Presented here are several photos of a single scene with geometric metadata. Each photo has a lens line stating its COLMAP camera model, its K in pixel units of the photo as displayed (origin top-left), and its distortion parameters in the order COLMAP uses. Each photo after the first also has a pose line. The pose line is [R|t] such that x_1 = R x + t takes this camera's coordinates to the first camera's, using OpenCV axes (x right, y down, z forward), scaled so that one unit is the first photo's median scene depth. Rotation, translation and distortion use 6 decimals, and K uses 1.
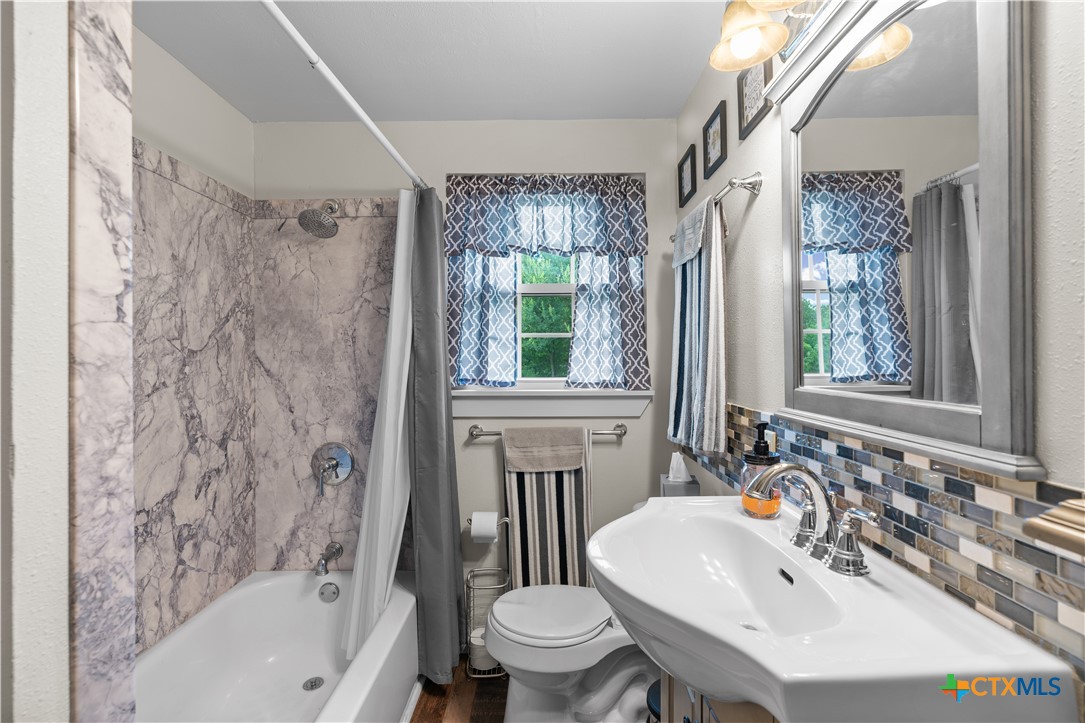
lens RADIAL K [[496.1, 0, 546.7], [0, 496.1, 362.4], [0, 0, 1]] dist [-0.014473, 0.005952]
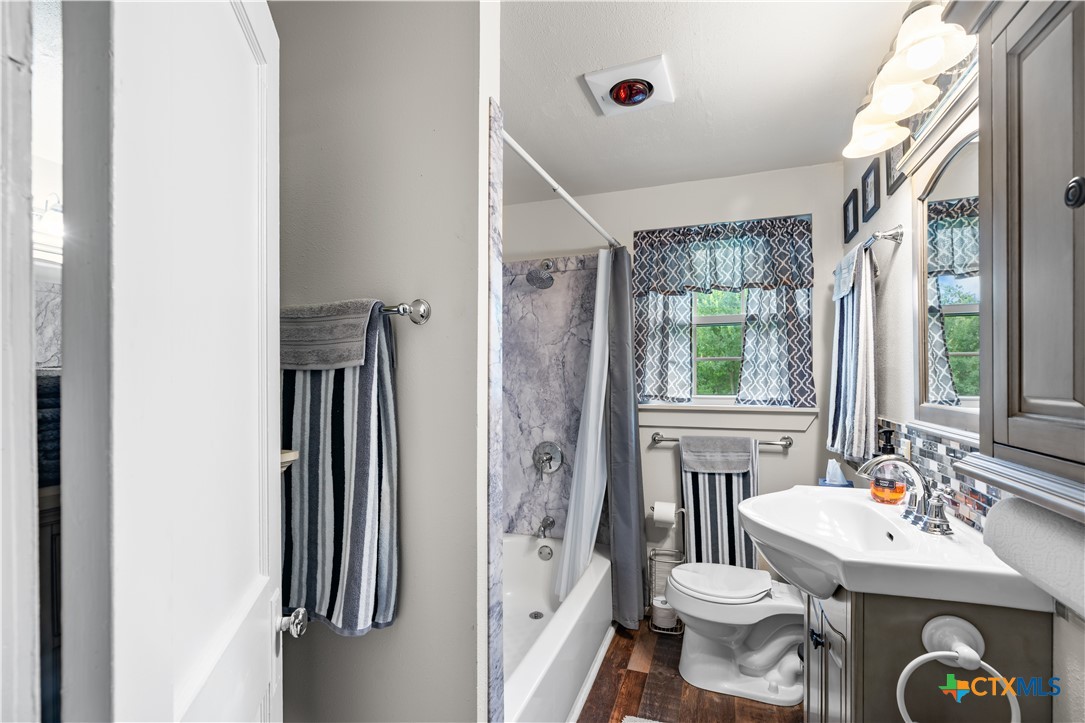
lens RADIAL K [[496.1, 0, 540.7], [0, 496.1, 376.8], [0, 0, 1]] dist [-0.014473, 0.005952]
pose [[0.935961, 0.001591, -0.352101, 0.020146], [-0.005085, 0.999947, -0.008997, -0.000337], [0.352068, 0.010211, 0.935919, -0.271699]]
